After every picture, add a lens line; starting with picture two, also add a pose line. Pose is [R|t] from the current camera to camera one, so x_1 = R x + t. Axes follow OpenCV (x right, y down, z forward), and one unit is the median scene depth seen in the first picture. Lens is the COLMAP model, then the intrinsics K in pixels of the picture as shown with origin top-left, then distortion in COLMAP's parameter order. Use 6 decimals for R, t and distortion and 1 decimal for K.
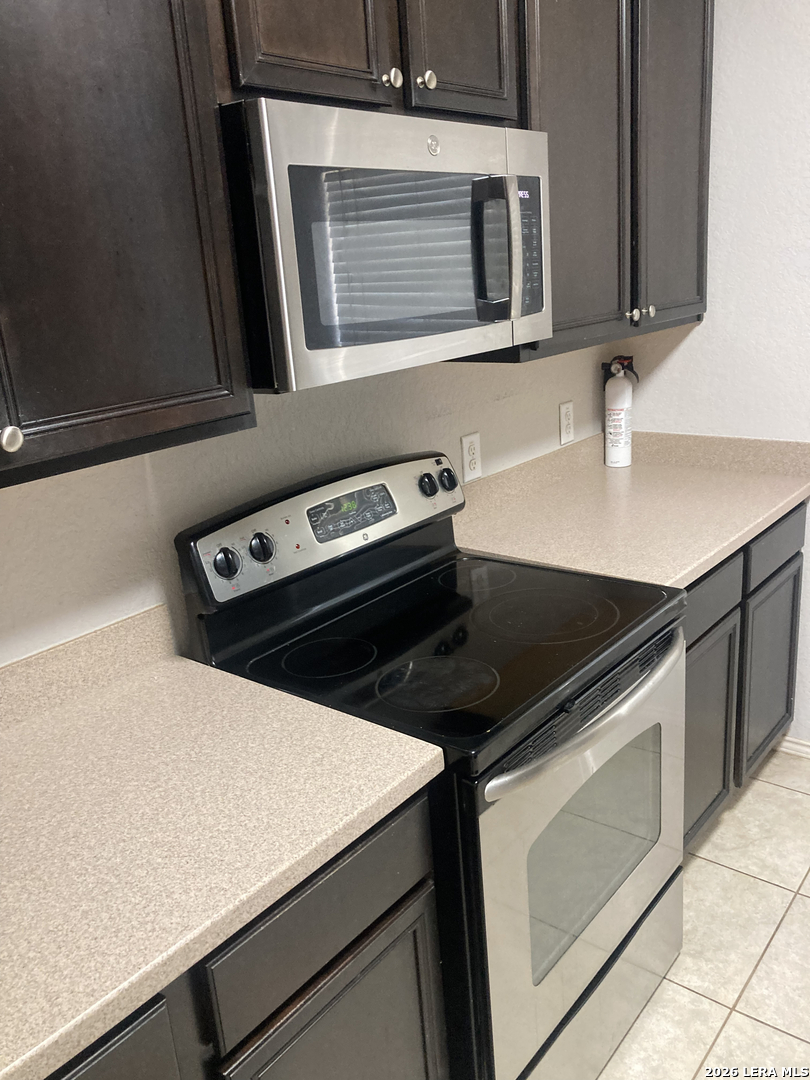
lens RADIAL K [[891.1, 0, 404.0], [0, 891.1, 539.3], [0, 0, 1]] dist [0.031831, -0.011612]
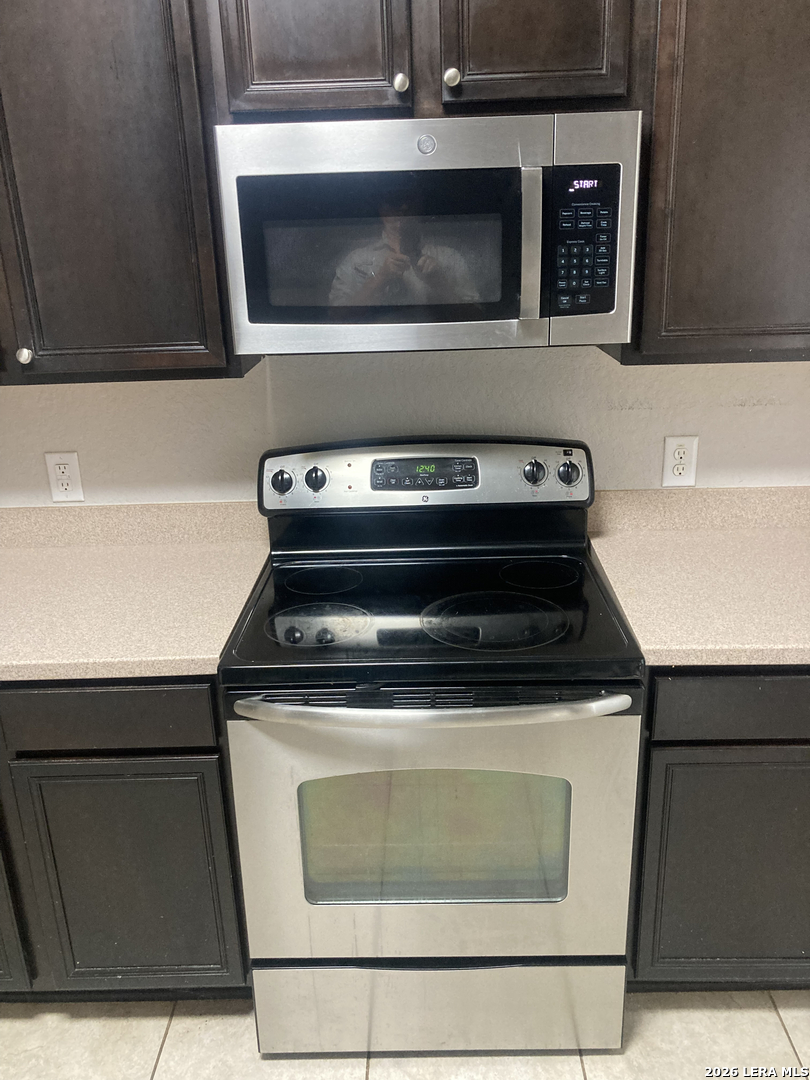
lens RADIAL K [[891.1, 0, 403.2], [0, 891.1, 540.8], [0, 0, 1]] dist [0.031831, -0.011612]
pose [[0.618599, 0.305205, -0.724006, 0.767370], [-0.242941, 0.950615, 0.193160, -0.162036], [0.747205, 0.056403, 0.662196, 0.257533]]
